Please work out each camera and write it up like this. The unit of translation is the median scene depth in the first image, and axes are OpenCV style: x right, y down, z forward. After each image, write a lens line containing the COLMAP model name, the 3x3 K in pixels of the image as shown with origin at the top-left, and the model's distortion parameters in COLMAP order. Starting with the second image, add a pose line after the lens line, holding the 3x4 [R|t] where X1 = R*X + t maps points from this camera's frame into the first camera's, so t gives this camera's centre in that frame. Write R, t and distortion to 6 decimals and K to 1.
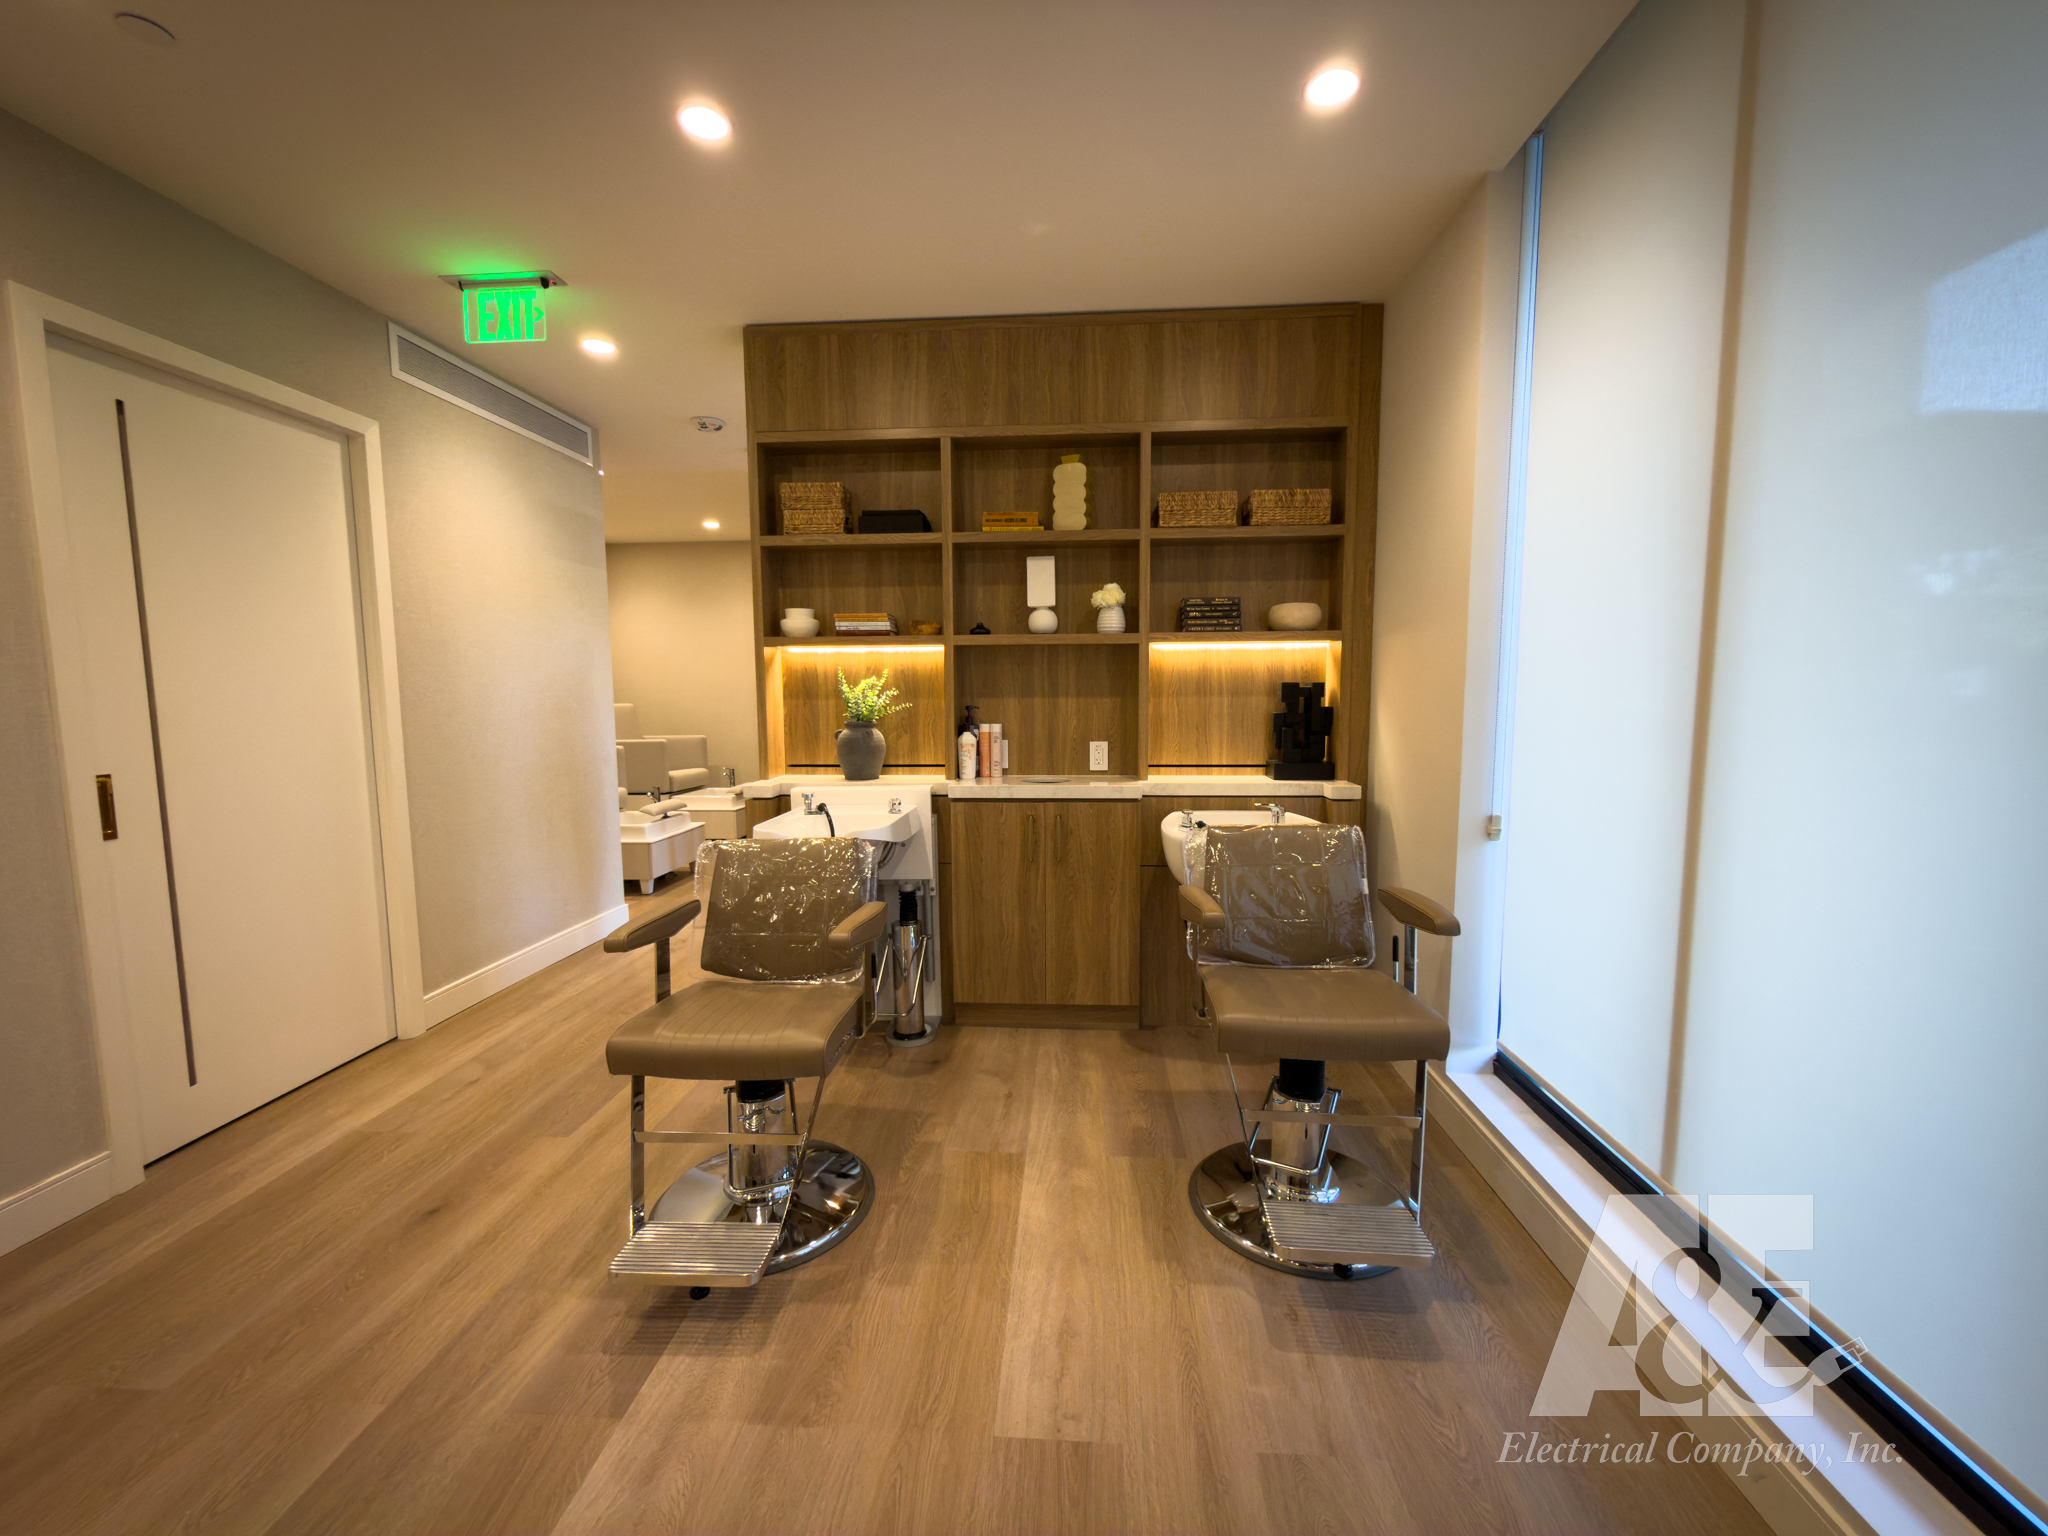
lens RADIAL K [[814.6, 0, 1024.0], [0, 814.6, 768.0], [0, 0, 1]] dist [0.000530, 0.000146]
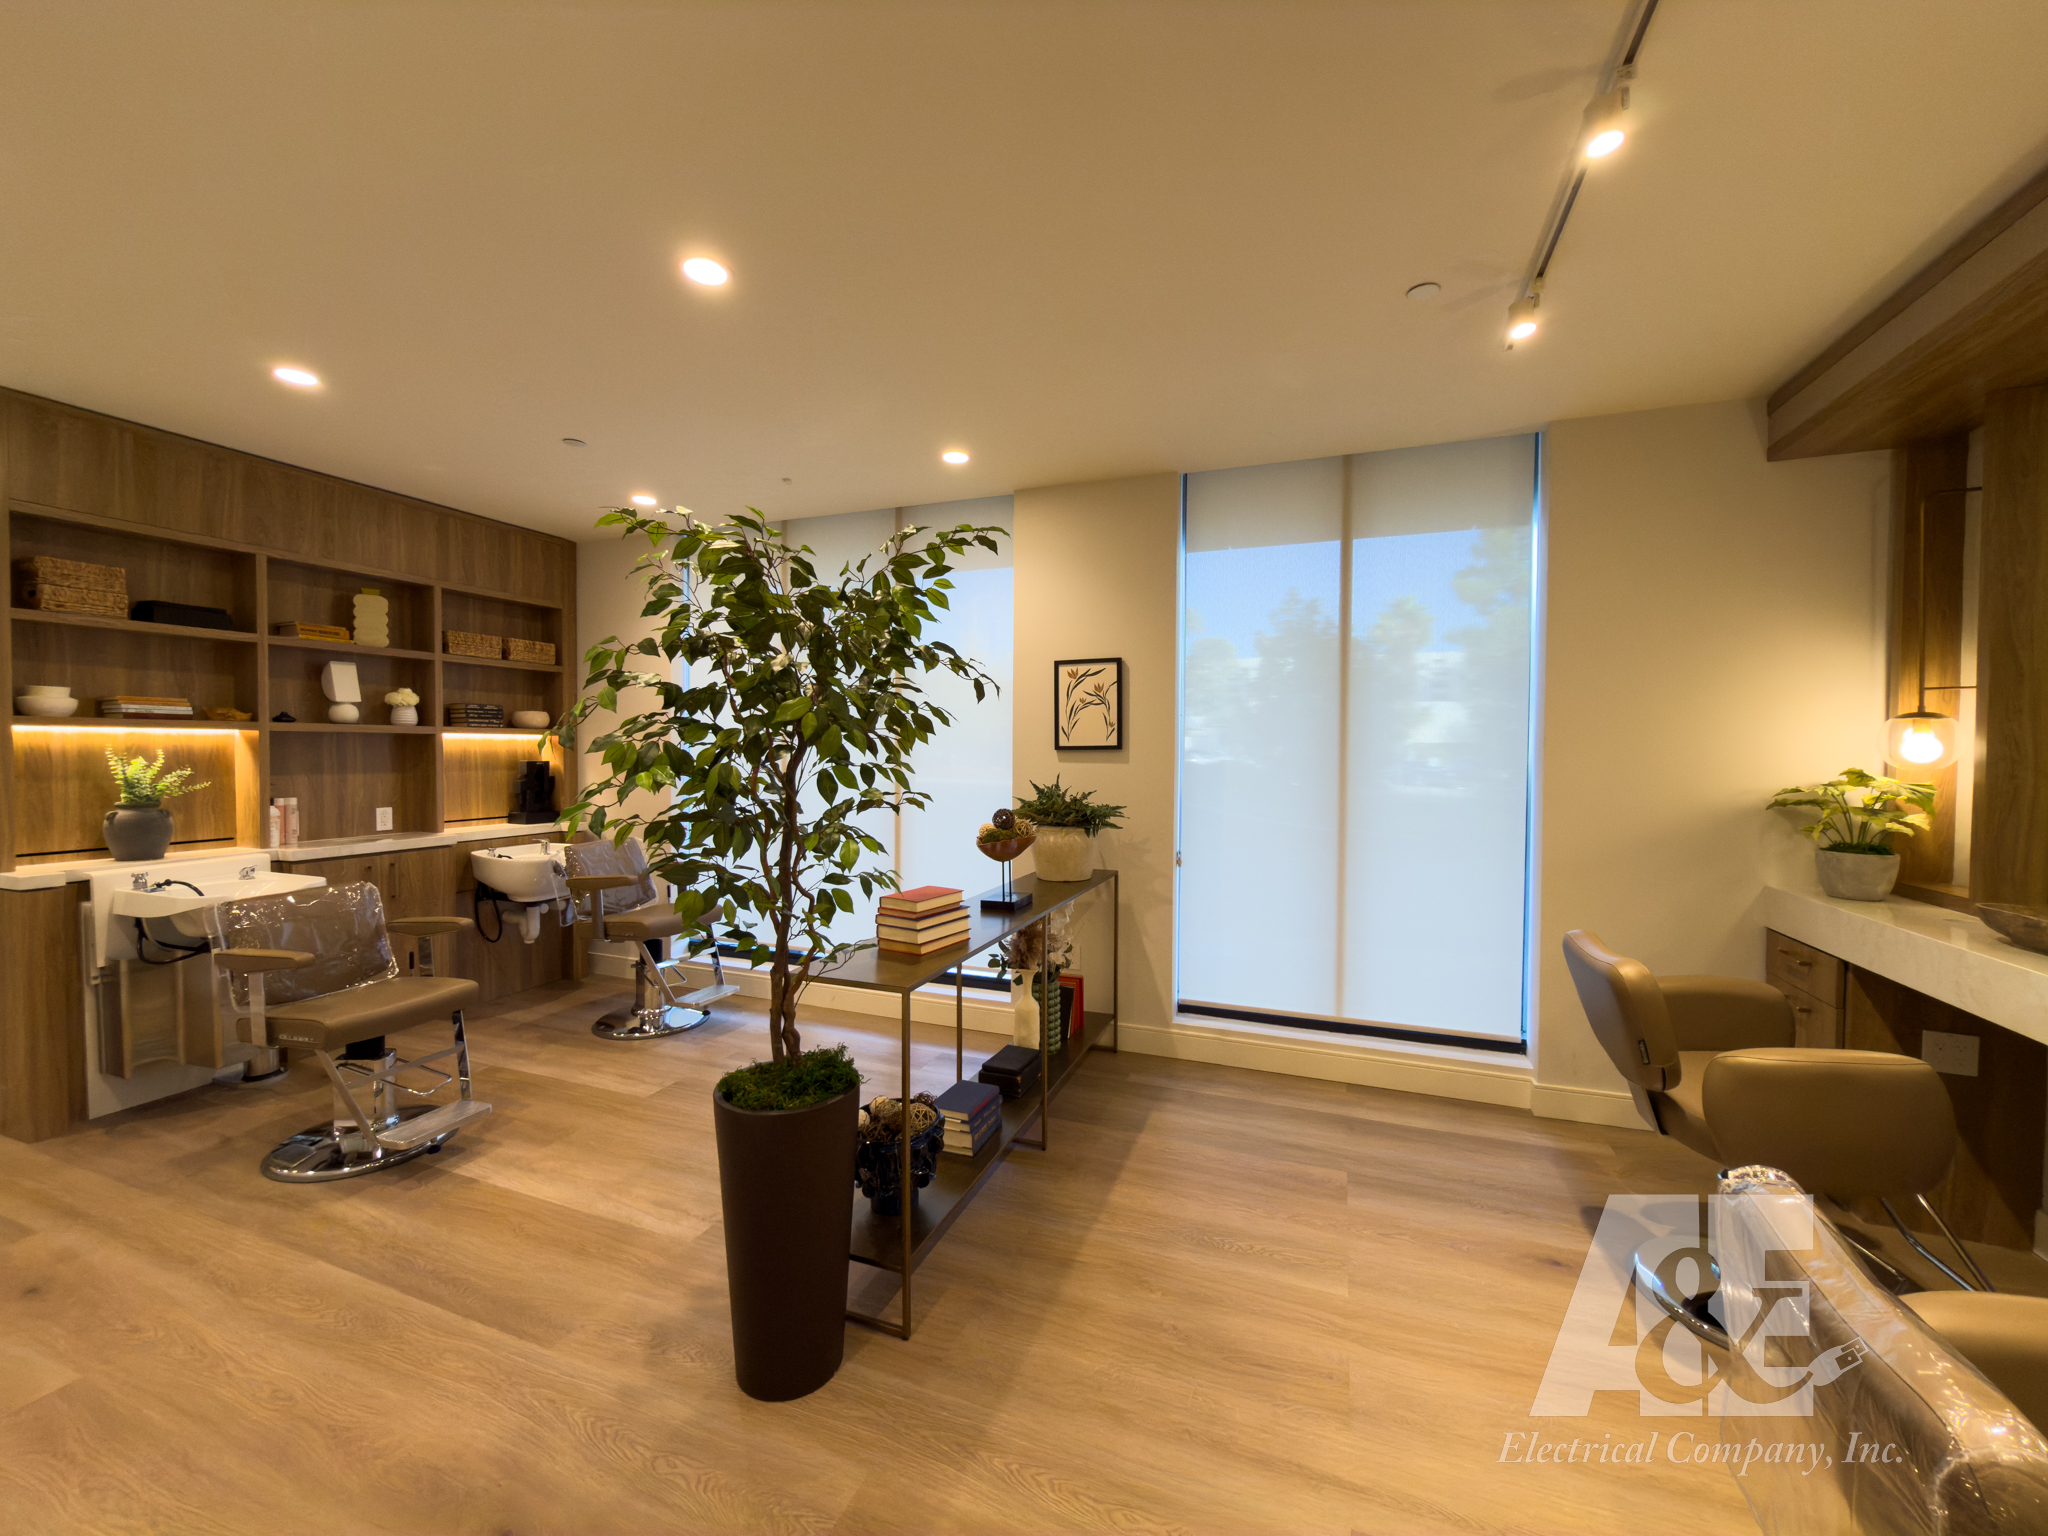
lens RADIAL K [[814.6, 0, 1024.0], [0, 814.6, 768.0], [0, 0, 1]] dist [0.000530, 0.000146]
pose [[0.301203, -0.015276, 0.953438, -0.865680], [0.083994, 0.996410, -0.010570, 0.003702], [-0.949854, 0.083266, 0.301404, -0.359627]]
